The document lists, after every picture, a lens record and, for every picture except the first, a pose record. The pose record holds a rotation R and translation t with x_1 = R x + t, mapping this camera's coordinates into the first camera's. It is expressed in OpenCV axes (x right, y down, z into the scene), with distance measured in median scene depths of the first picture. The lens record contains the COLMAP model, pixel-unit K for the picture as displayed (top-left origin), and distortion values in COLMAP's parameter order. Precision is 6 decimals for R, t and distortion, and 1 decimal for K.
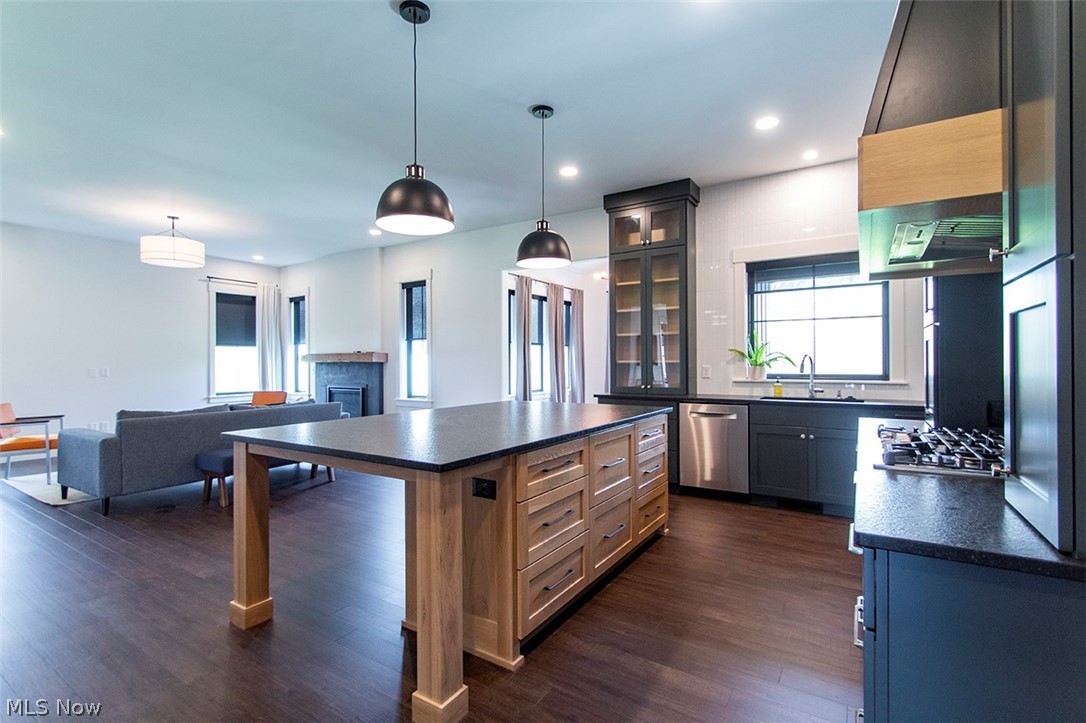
lens RADIAL K [[519.5, 0, 524.9], [0, 519.5, 353.3], [0, 0, 1]] dist [0.000762, 0.000337]
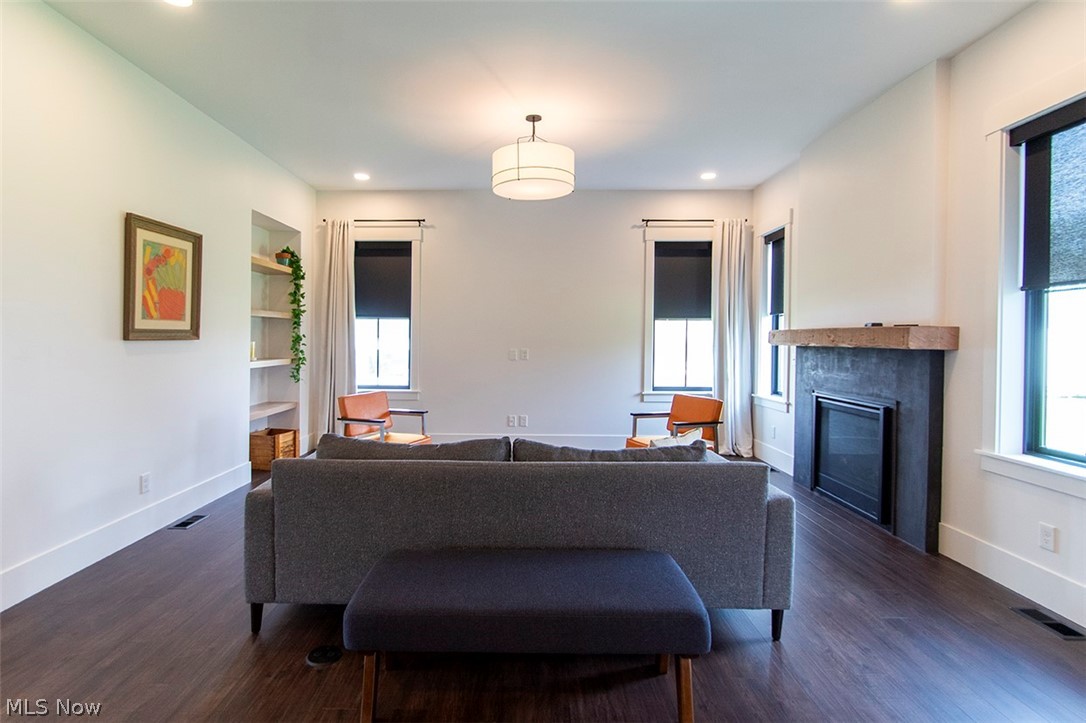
lens RADIAL K [[519.5, 0, 524.9], [0, 519.5, 353.3], [0, 0, 1]] dist [0.000762, 0.000337]
pose [[0.540925, 0.029896, -0.840539, -0.106499], [0.010052, 0.999067, 0.042004, -0.000120], [0.841011, -0.031170, 0.540120, 0.489977]]
